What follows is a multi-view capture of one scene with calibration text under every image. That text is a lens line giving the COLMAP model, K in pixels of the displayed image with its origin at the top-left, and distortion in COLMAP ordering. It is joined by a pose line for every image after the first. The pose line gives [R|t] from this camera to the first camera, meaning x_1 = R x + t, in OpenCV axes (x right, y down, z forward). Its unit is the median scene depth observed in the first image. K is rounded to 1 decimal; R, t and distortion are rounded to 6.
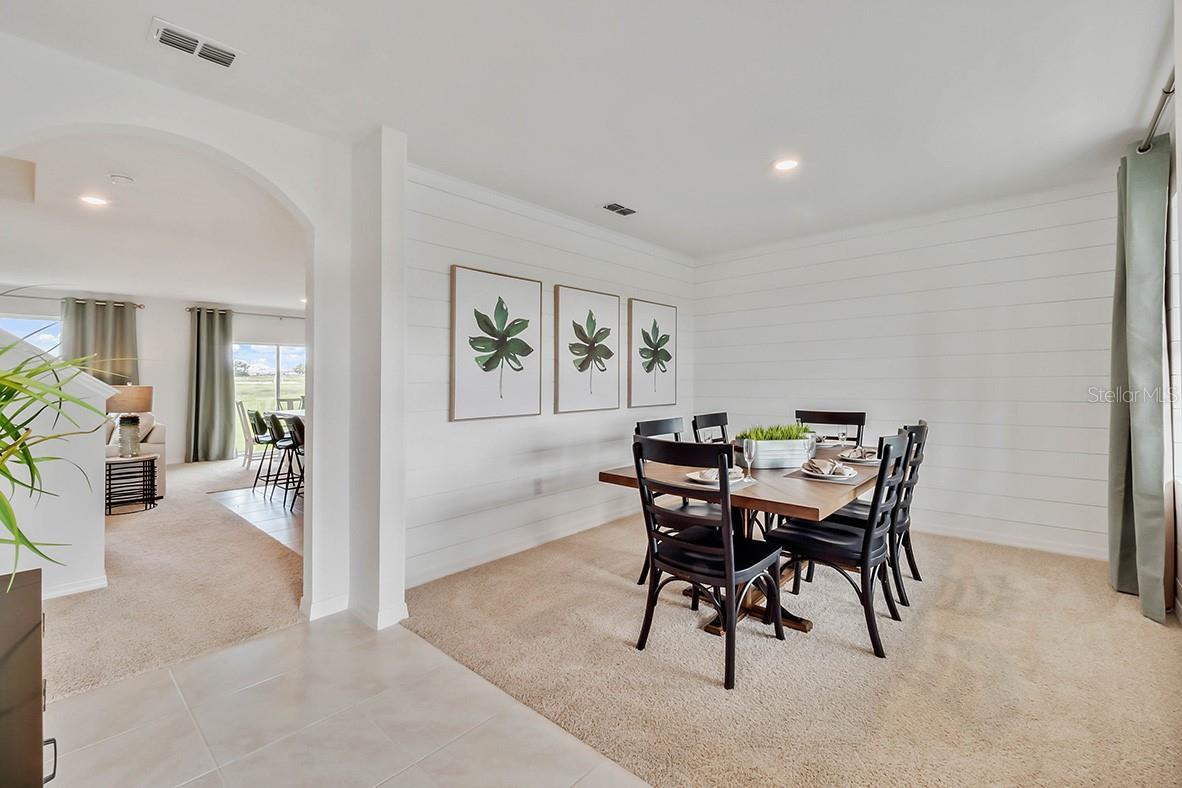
lens RADIAL K [[506.3, 0, 578.7], [0, 506.3, 373.5], [0, 0, 1]] dist [0.002449, -0.000672]
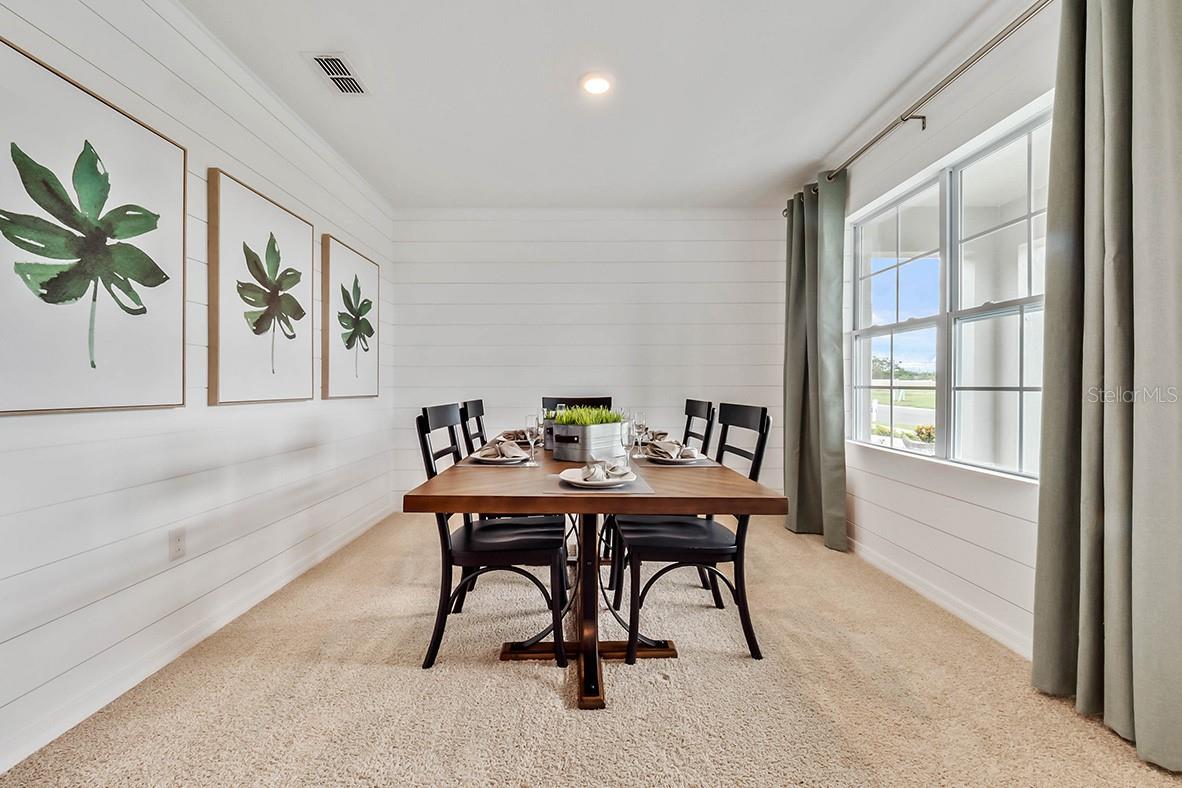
lens RADIAL K [[508.6, 0, 577.9], [0, 508.6, 393.6], [0, 0, 1]] dist [0.001160, 0.000166]
pose [[0.731734, 0.000205, 0.681590, -0.144307], [-0.014273, 0.999785, 0.015023, 0.058899], [-0.681440, -0.020721, 0.731580, 0.362935]]
